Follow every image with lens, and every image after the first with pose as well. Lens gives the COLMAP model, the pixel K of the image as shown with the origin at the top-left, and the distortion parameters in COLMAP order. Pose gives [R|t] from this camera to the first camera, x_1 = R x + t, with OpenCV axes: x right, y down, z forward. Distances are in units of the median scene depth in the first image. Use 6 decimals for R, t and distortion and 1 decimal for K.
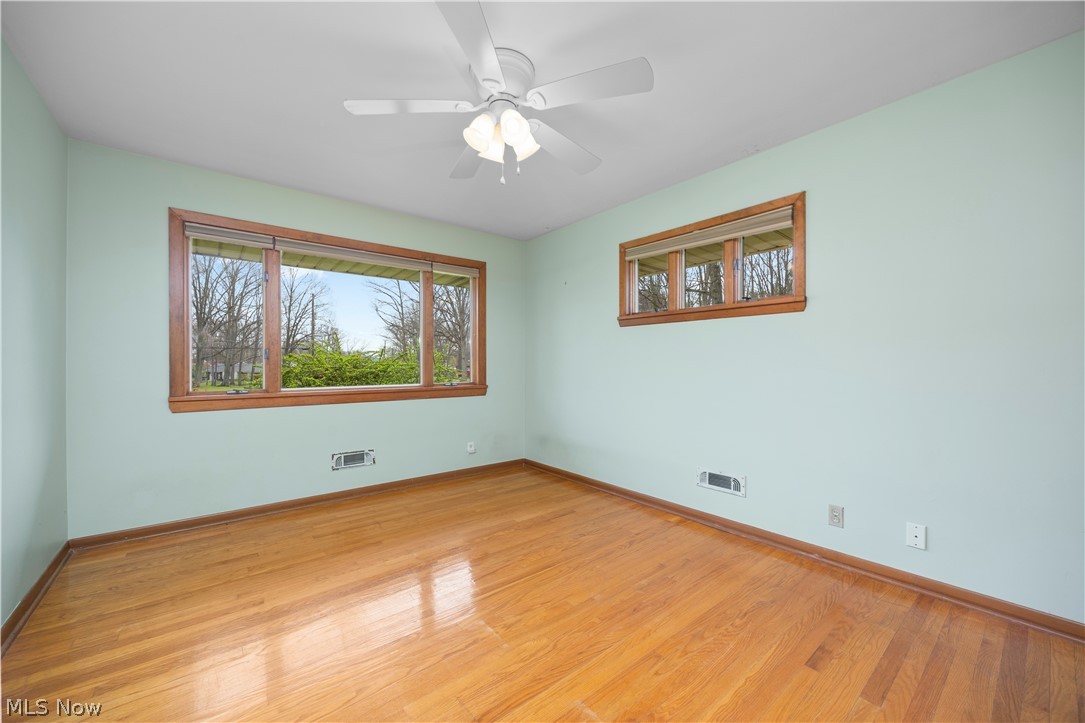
lens RADIAL K [[422.4, 0, 540.7], [0, 422.4, 364.9], [0, 0, 1]] dist [-0.000875, -0.000351]
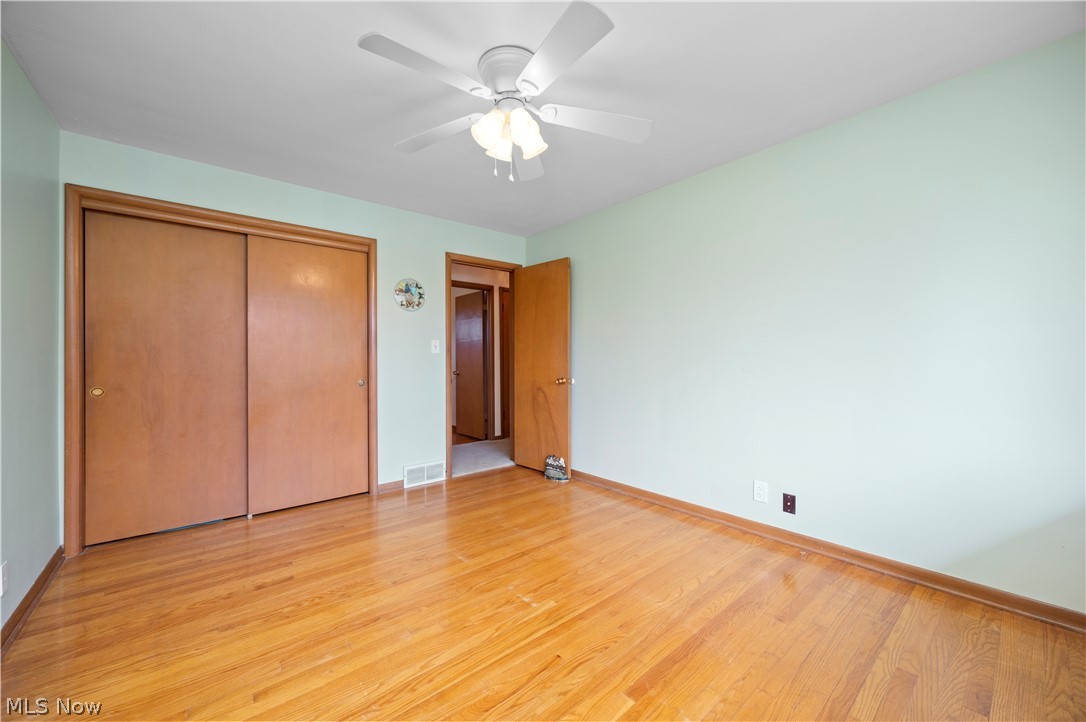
lens RADIAL K [[406.8, 0, 543.0], [0, 406.8, 361.0], [0, 0, 1]] dist [-0.009739, -0.000090]
pose [[-0.999583, 0.006660, -0.028109, -0.096293], [0.006324, 0.999908, 0.012005, -0.008949], [0.028186, 0.011822, -0.999533, 1.410609]]
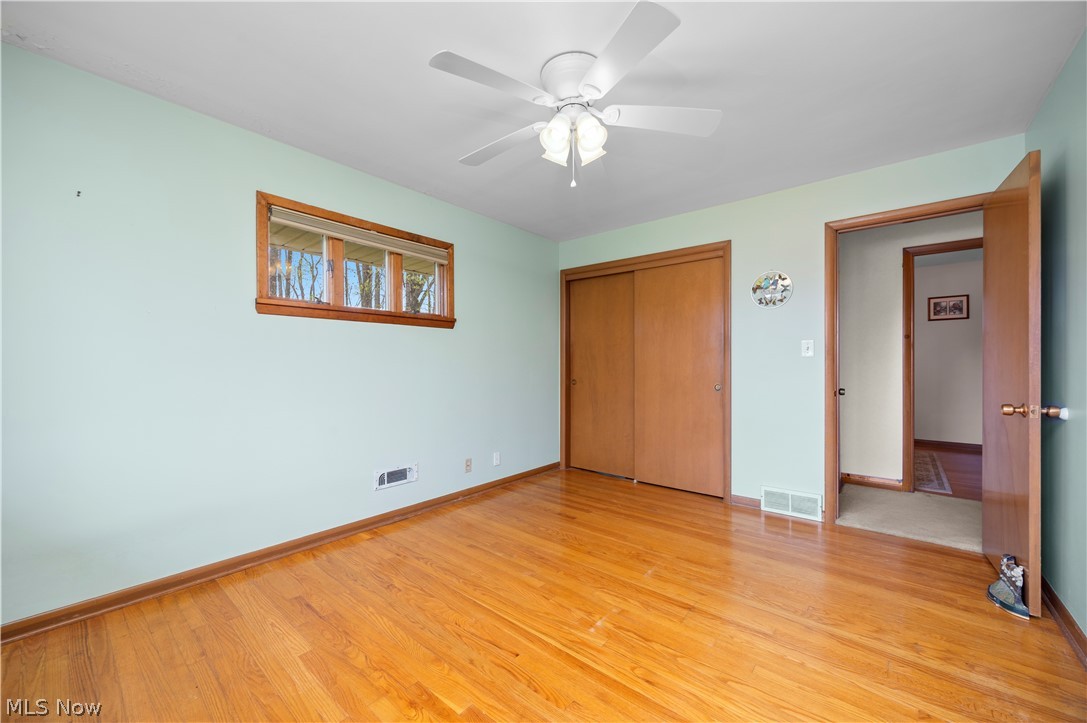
lens RADIAL K [[415.5, 0, 550.8], [0, 415.5, 366.0], [0, 0, 1]] dist [-0.001939, -0.000136]
pose [[-0.209864, -0.002046, 0.977729, -0.746759], [0.007926, 0.999961, 0.003794, -0.006007], [-0.977699, 0.008546, -0.209839, 0.906691]]
